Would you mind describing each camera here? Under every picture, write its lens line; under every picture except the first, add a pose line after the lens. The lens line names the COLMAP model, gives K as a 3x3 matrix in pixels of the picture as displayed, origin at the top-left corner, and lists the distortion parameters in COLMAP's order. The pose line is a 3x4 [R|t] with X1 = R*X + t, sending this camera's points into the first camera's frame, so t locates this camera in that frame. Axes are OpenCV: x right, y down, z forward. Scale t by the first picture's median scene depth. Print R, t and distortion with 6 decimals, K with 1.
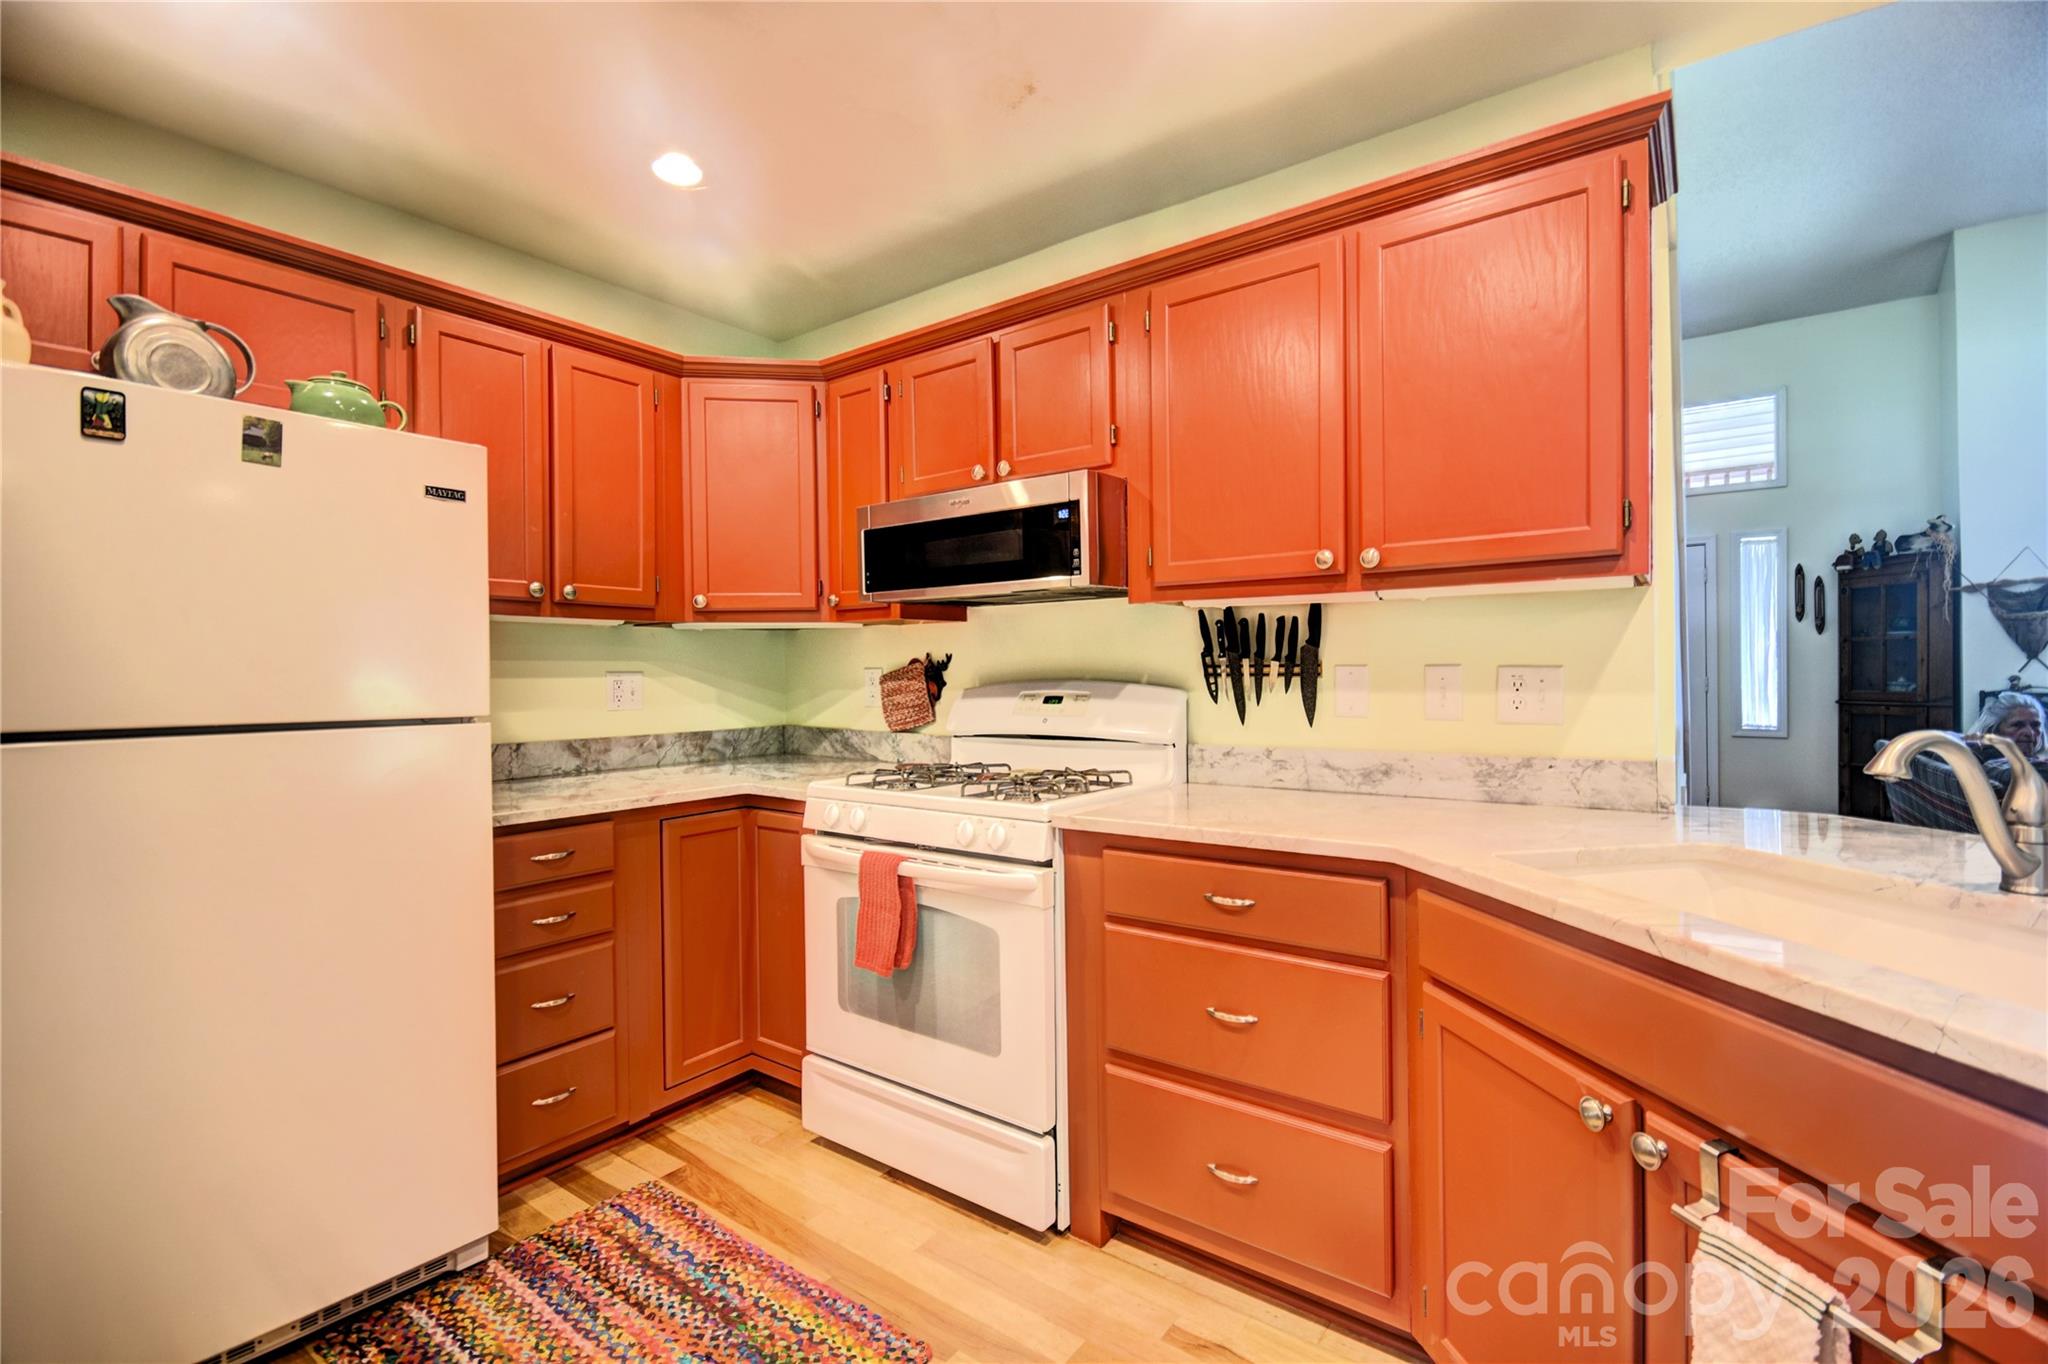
lens RADIAL K [[905.4, 0, 1035.9], [0, 905.4, 675.3], [0, 0, 1]] dist [0.014183, -0.015196]
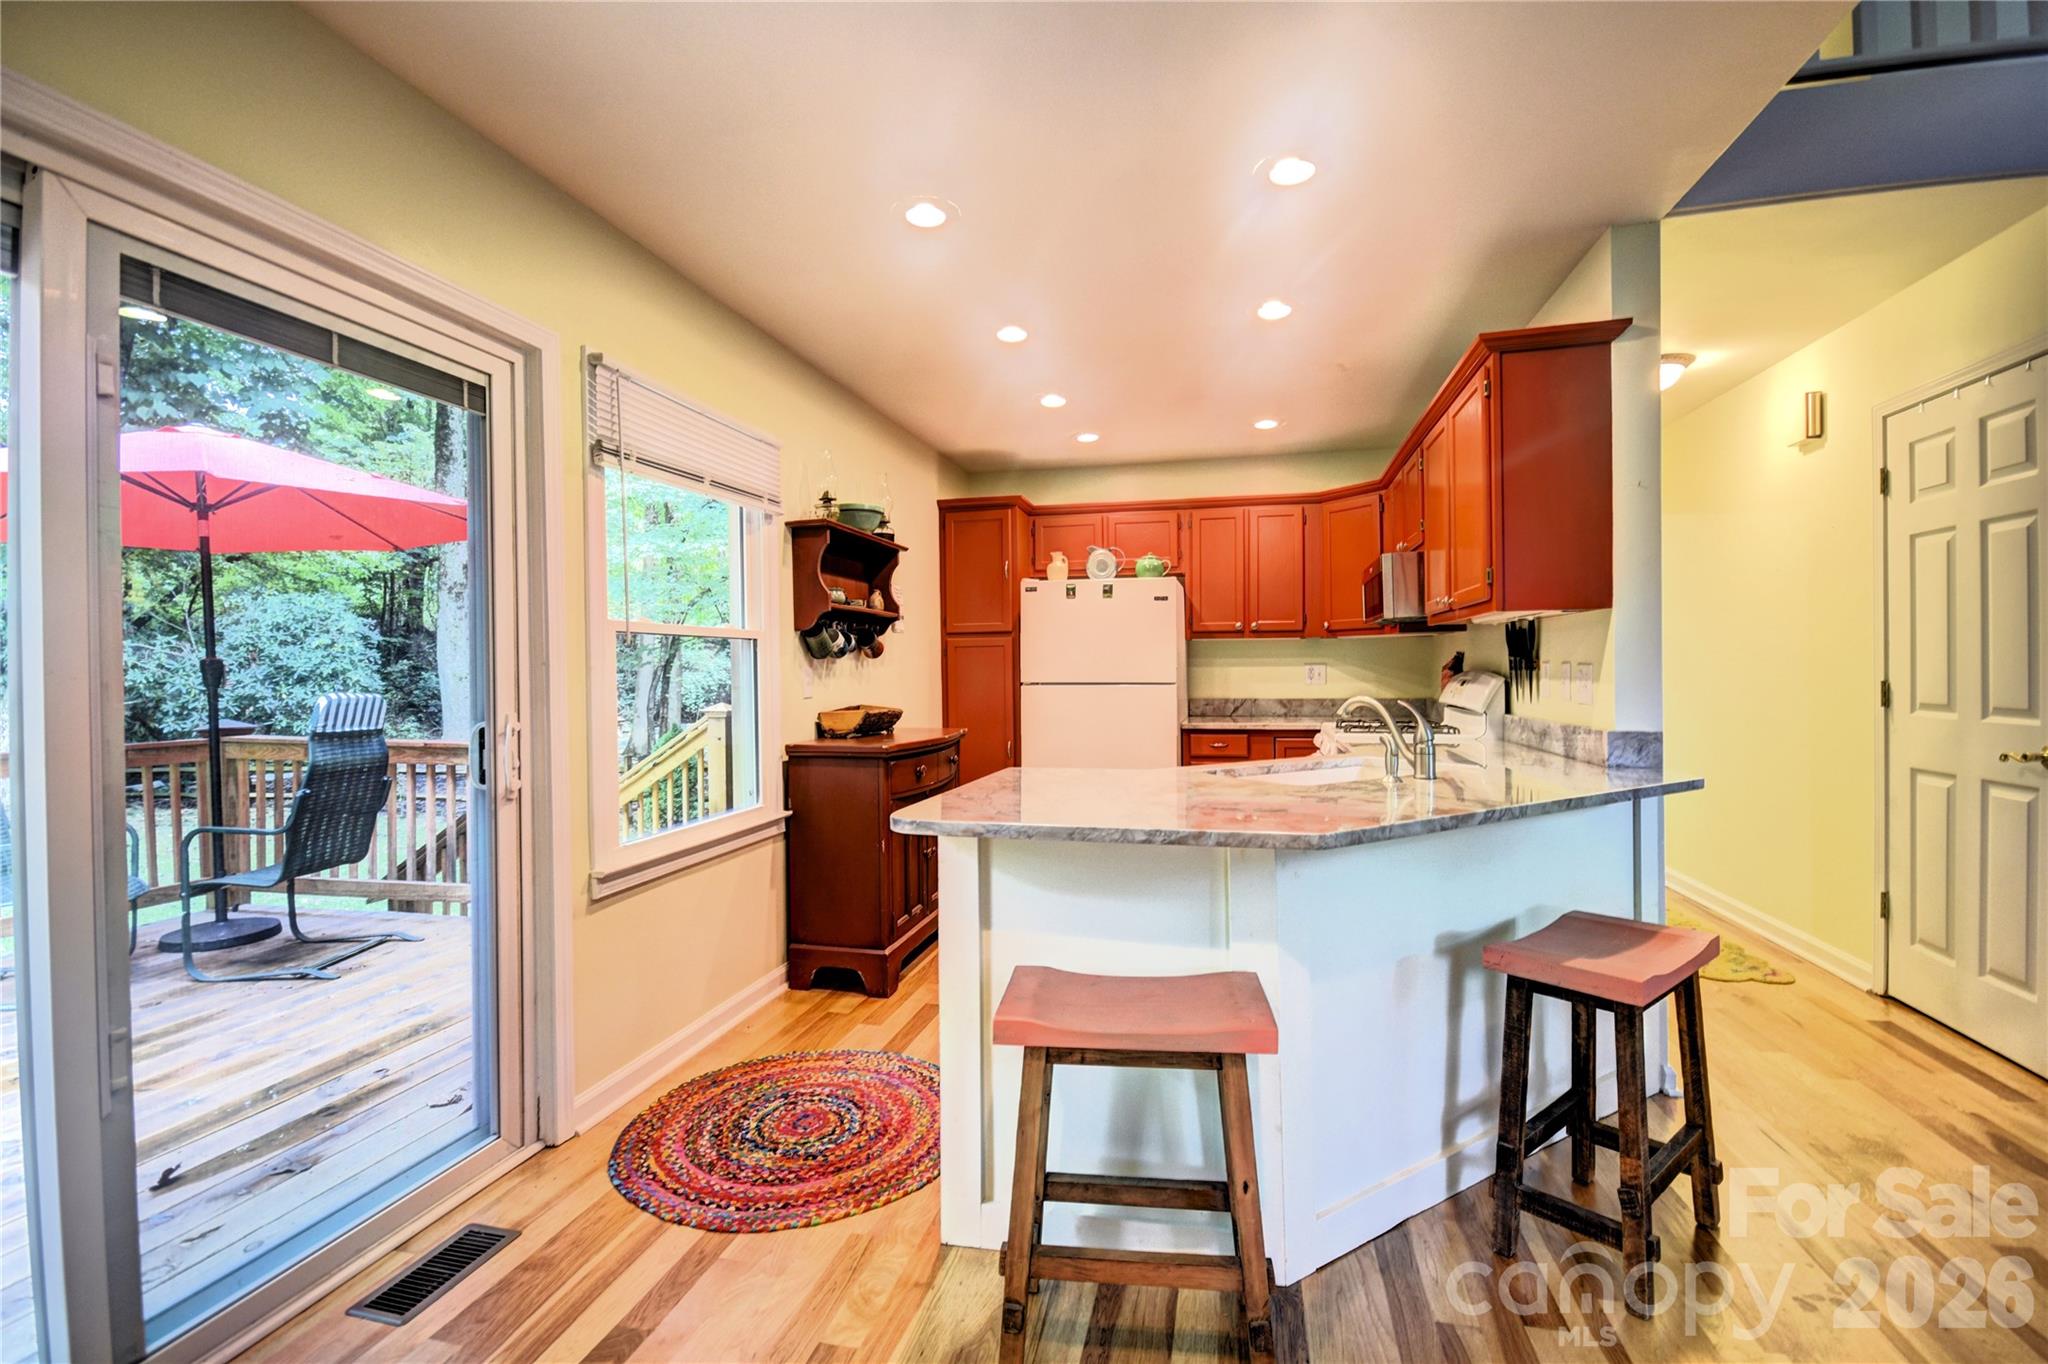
lens RADIAL K [[910.6, 0, 1021.7], [0, 910.6, 677.8], [0, 0, 1]] dist [0.000936, 0.000160]
pose [[0.376898, 0.012278, -0.926173, 1.235857], [0.004654, 0.999874, 0.015149, -0.007211], [0.926243, -0.010020, 0.376794, -0.286077]]
